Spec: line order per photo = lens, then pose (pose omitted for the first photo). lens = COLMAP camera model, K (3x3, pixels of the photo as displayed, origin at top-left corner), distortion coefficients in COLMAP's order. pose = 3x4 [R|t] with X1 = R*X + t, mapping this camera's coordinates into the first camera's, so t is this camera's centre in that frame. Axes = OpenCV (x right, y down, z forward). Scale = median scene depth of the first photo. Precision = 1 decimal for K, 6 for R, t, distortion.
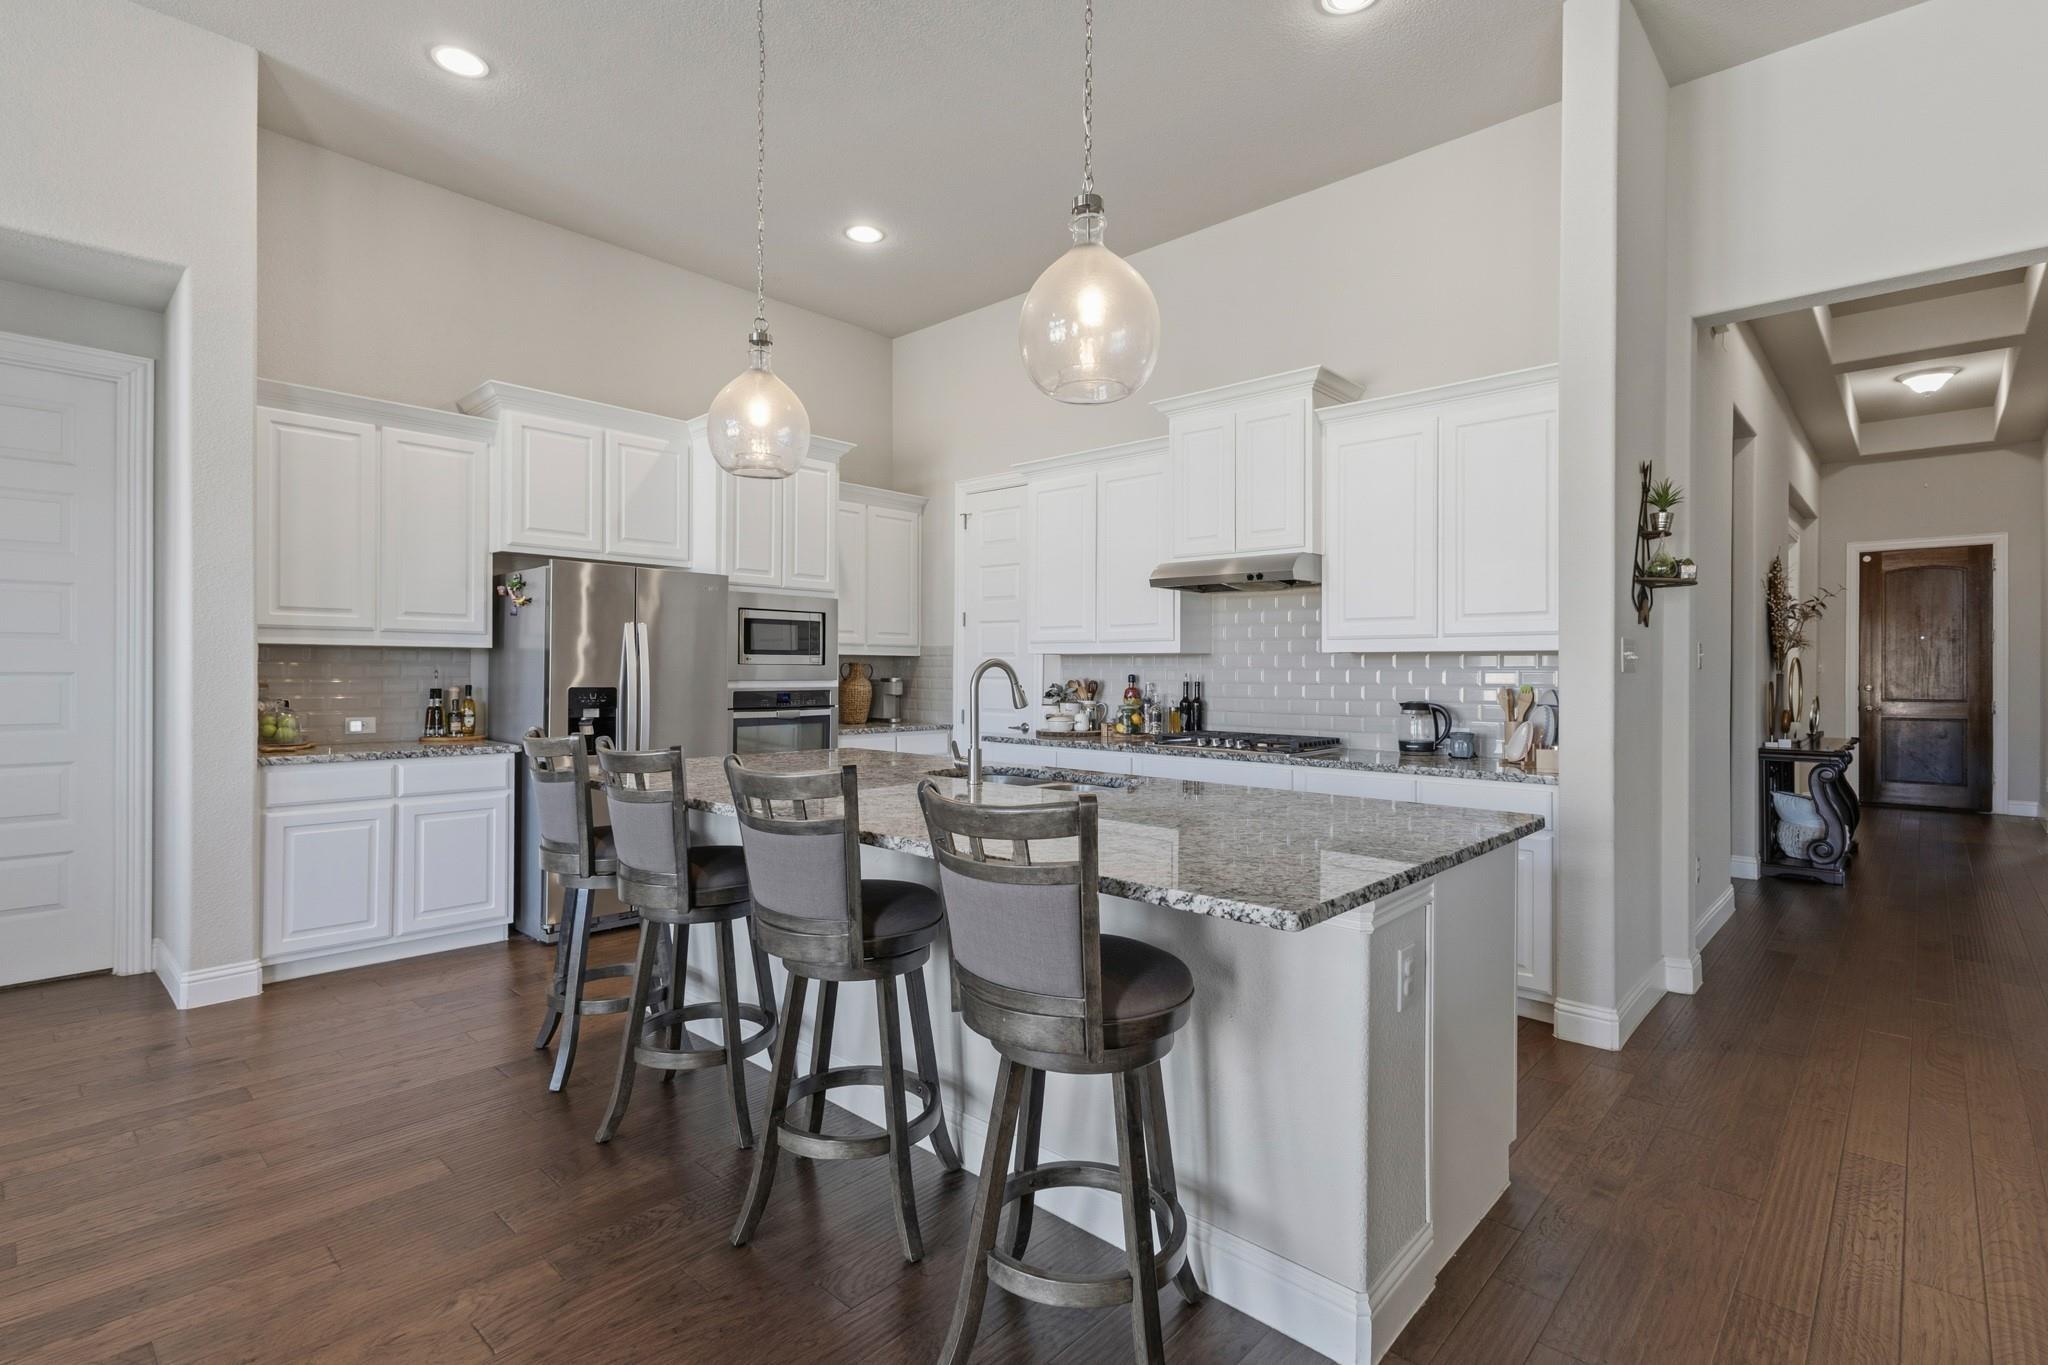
lens RADIAL K [[941.4, 0, 1027.6], [0, 941.4, 674.6], [0, 0, 1]] dist [0.001382, 0.000177]
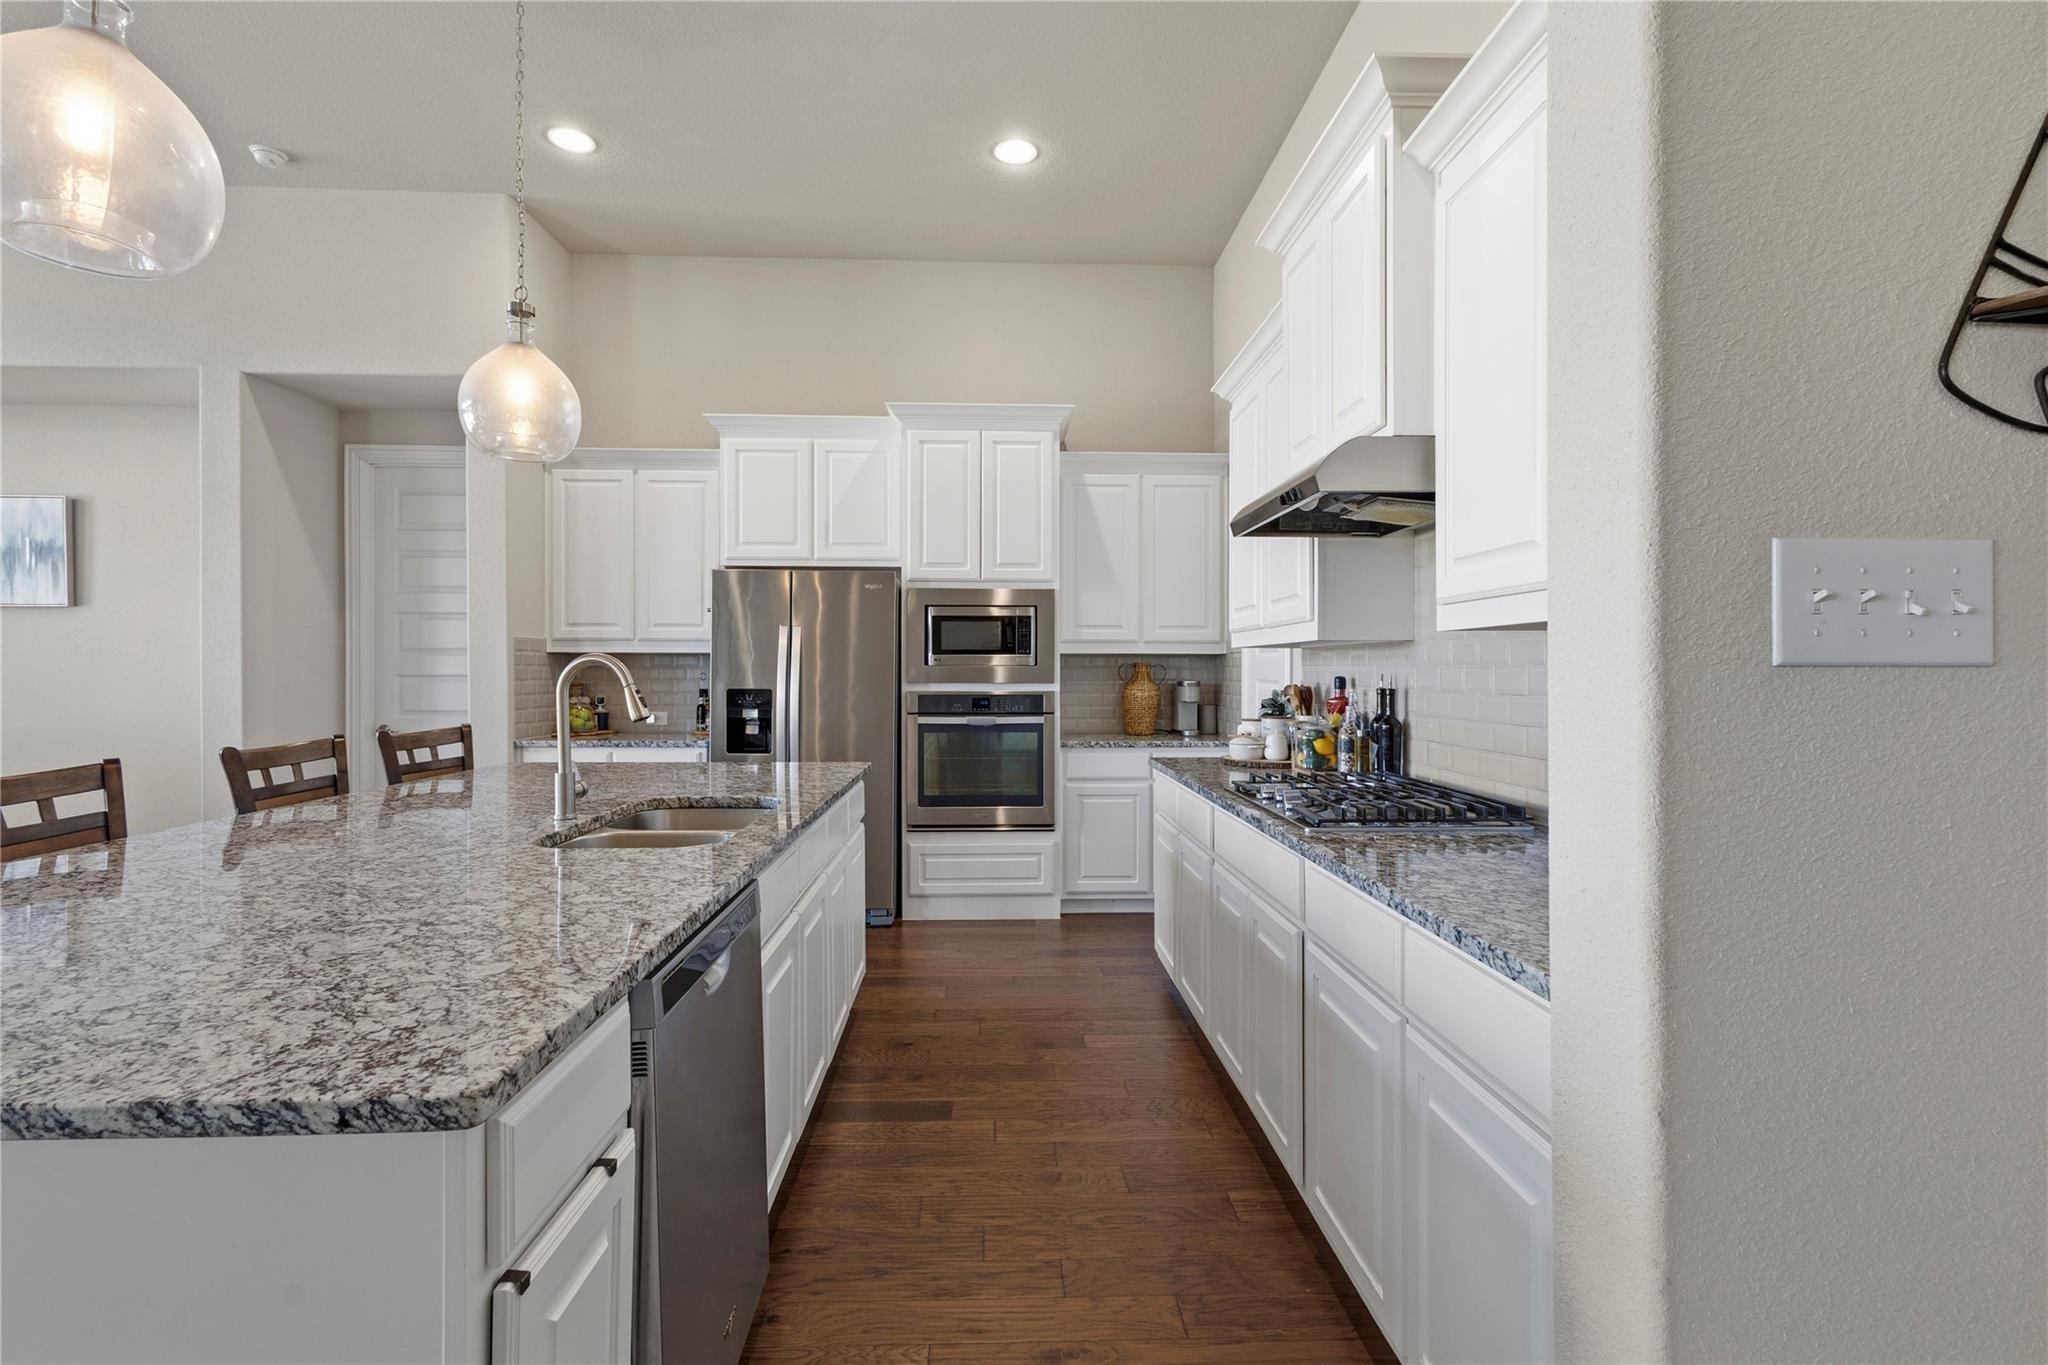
lens RADIAL K [[941.4, 0, 1027.6], [0, 941.4, 674.6], [0, 0, 1]] dist [0.001382, 0.000177]
pose [[0.707569, -0.001764, -0.706642, 0.437465], [-0.000613, 0.999995, -0.003110, 0.000838], [0.706644, 0.002634, 0.707565, 0.423104]]
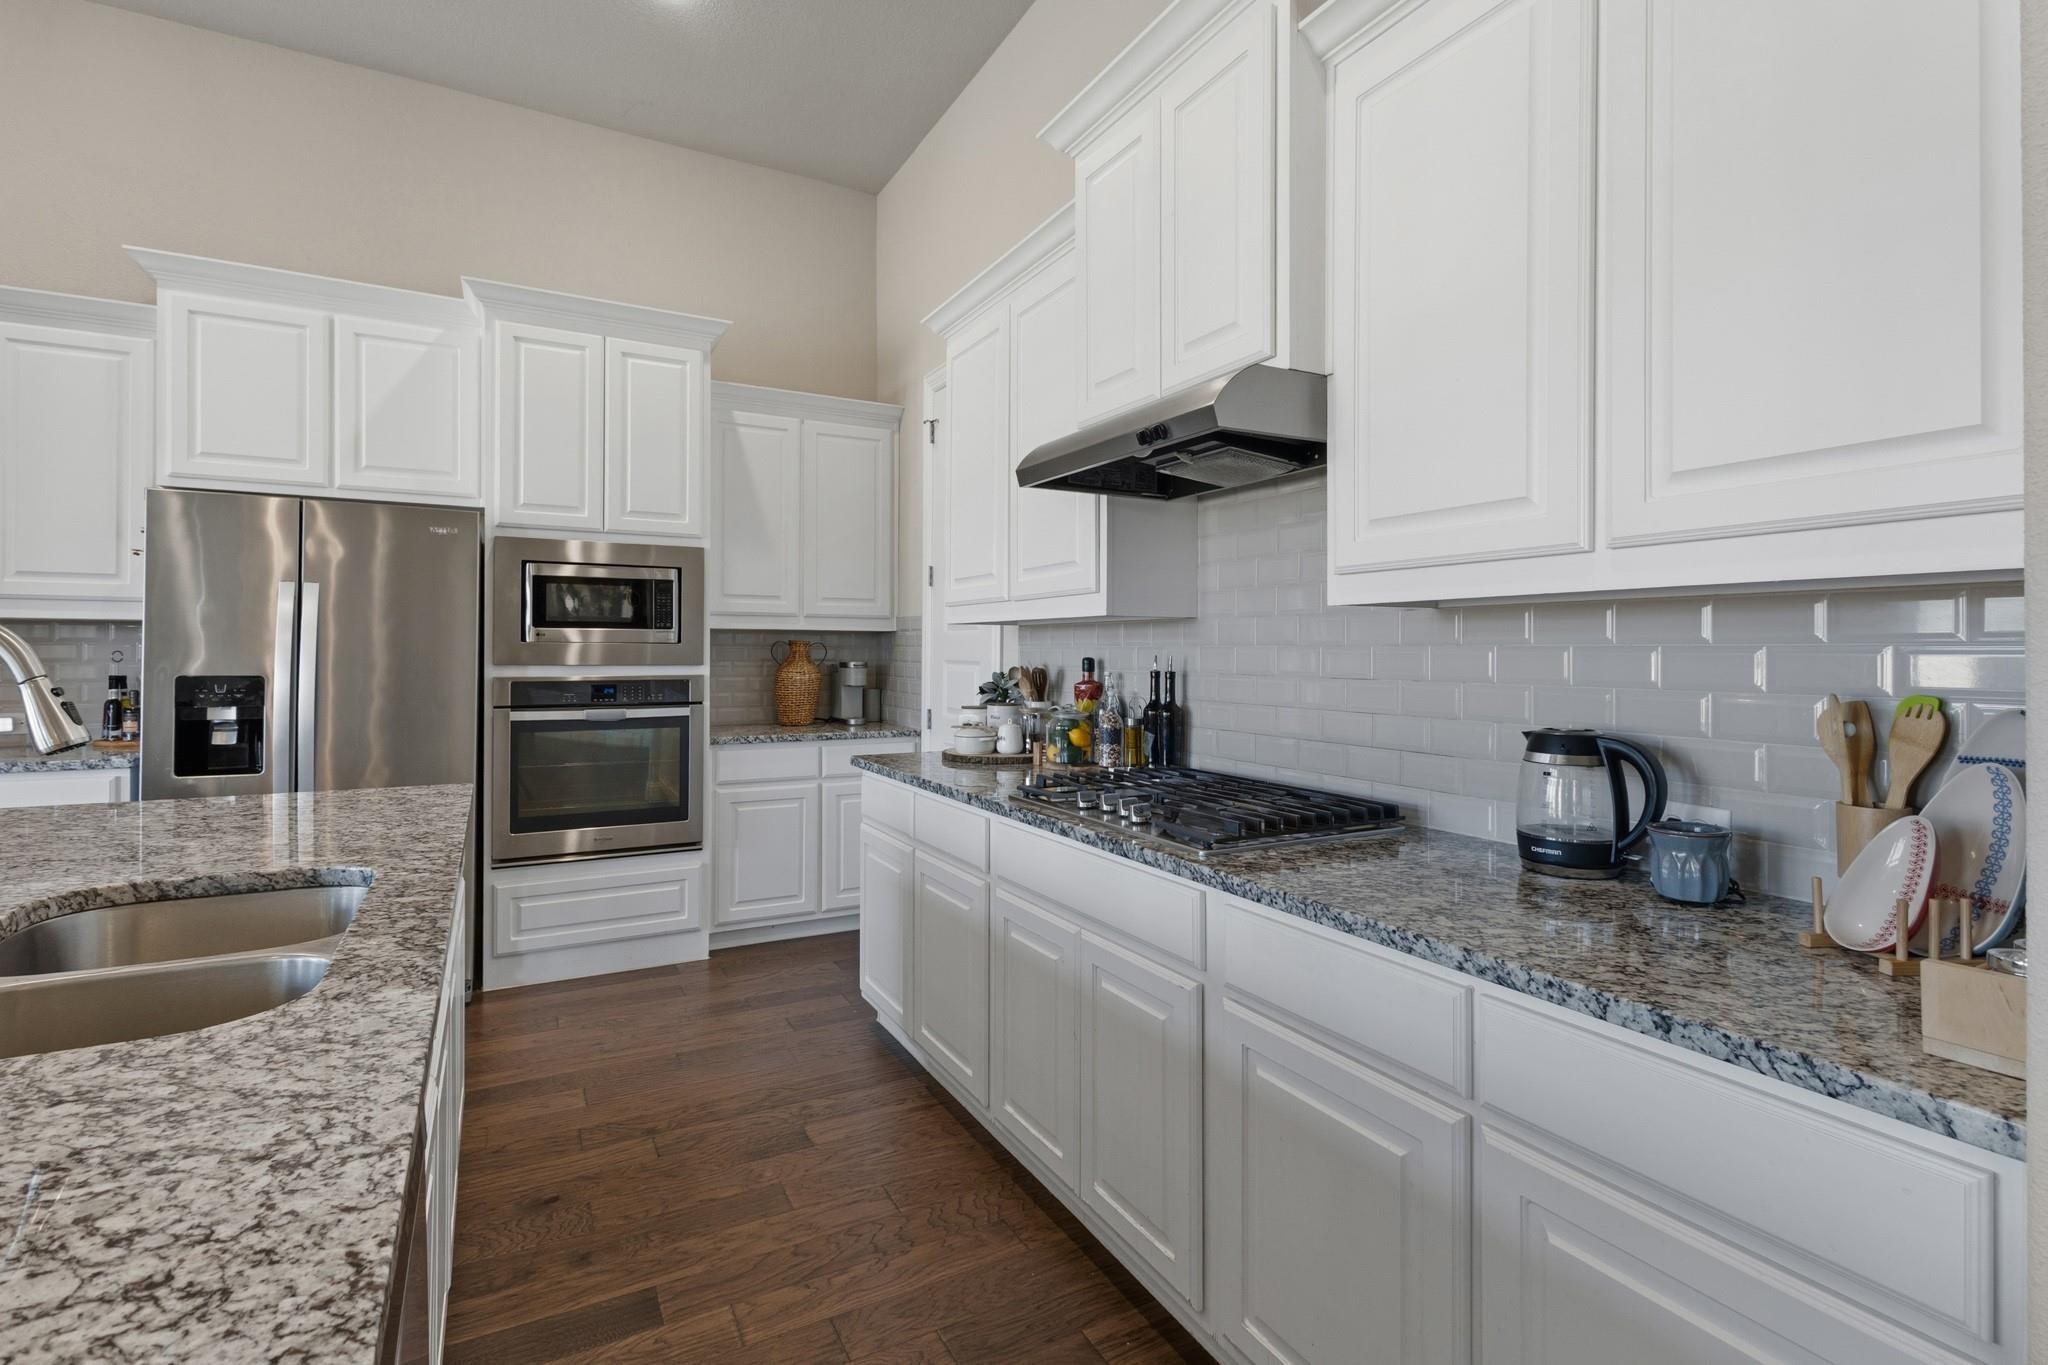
lens RADIAL K [[950.6, 0, 1021.5], [0, 950.6, 649.6], [0, 0, 1]] dist [0.009163, -0.000246]
pose [[0.945757, -0.001603, -0.324870, 0.275165], [-0.000966, 0.999970, -0.007748, -0.000421], [0.324872, 0.007641, 0.945727, 0.470999]]
